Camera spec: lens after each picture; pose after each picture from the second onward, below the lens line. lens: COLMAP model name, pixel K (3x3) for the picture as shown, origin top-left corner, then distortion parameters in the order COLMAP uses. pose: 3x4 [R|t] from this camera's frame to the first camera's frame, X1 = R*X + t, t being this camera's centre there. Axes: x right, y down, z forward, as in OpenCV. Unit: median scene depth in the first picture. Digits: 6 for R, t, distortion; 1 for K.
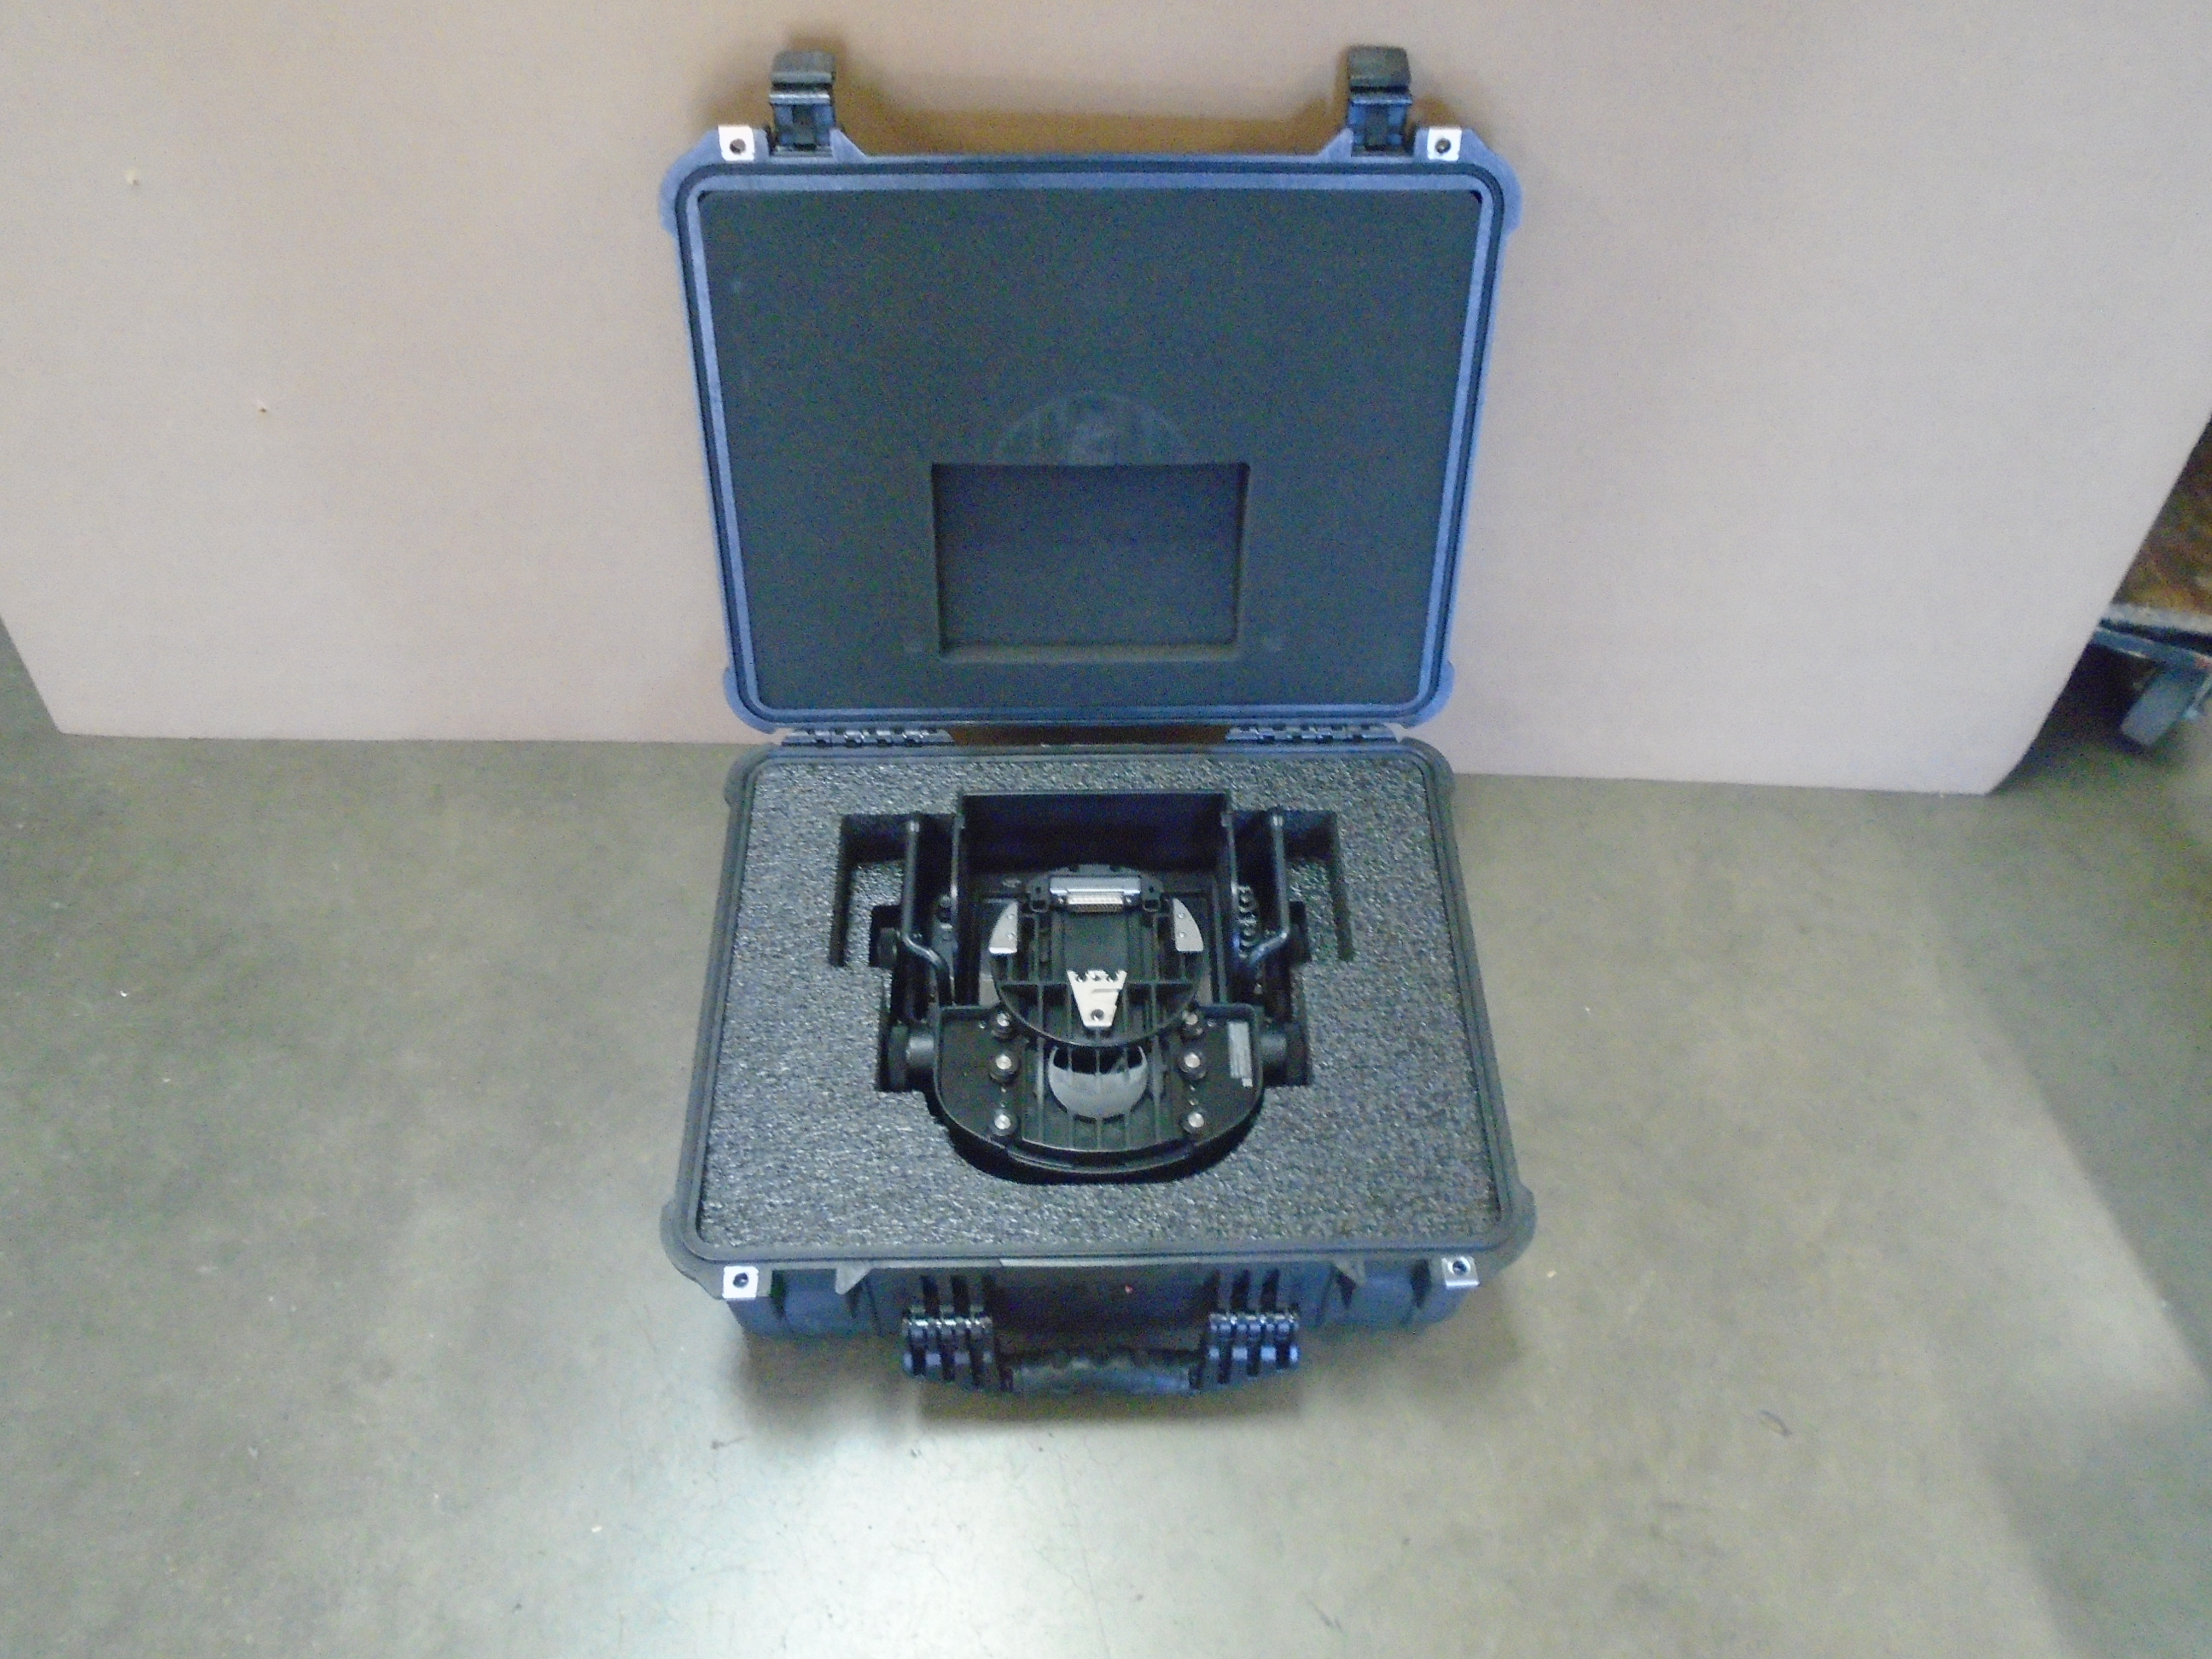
lens RADIAL K [[1707.3, 0, 1093.5], [0, 1707.3, 808.9], [0, 0, 1]] dist [-0.004112, -0.004396]
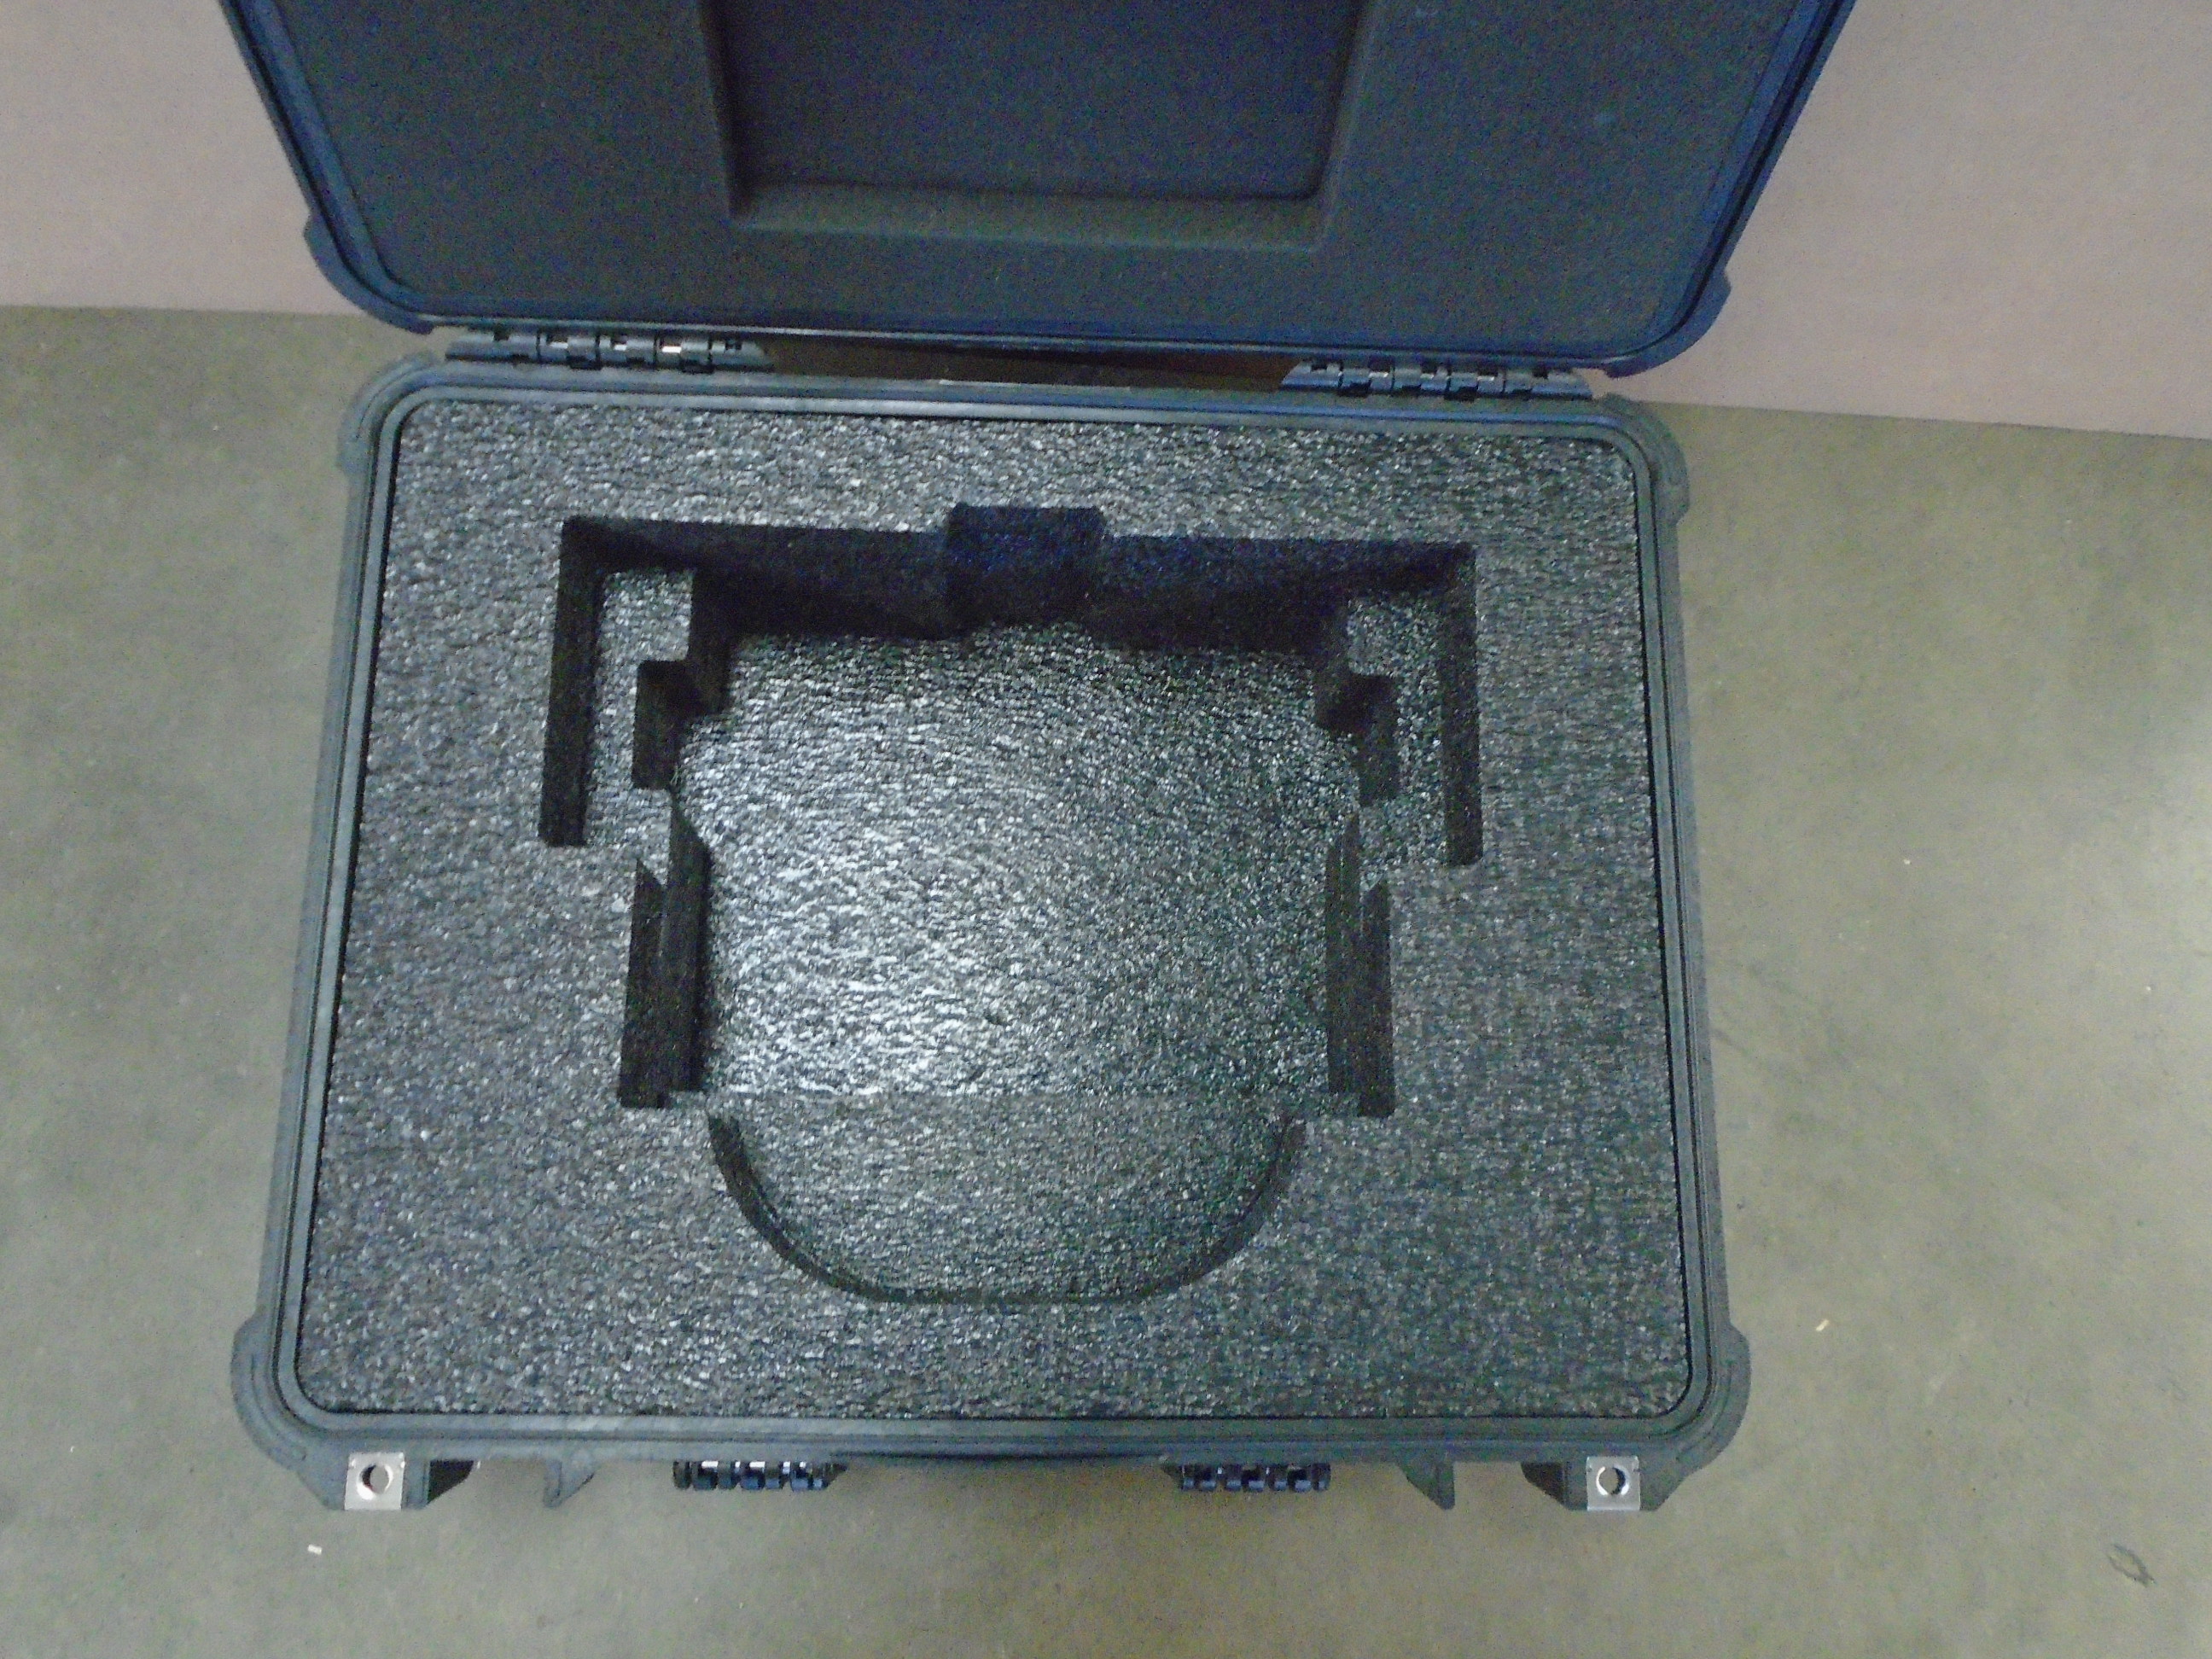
lens RADIAL K [[1700.3, 0, 1098.3], [0, 1700.3, 827.1], [0, 0, 1]] dist [-0.003953, 0.003165]
pose [[0.998583, 0.037817, 0.037446, 0.006073], [-0.050269, 0.901253, 0.430368, -0.171544], [-0.017473, -0.431641, 0.901876, 0.548720]]
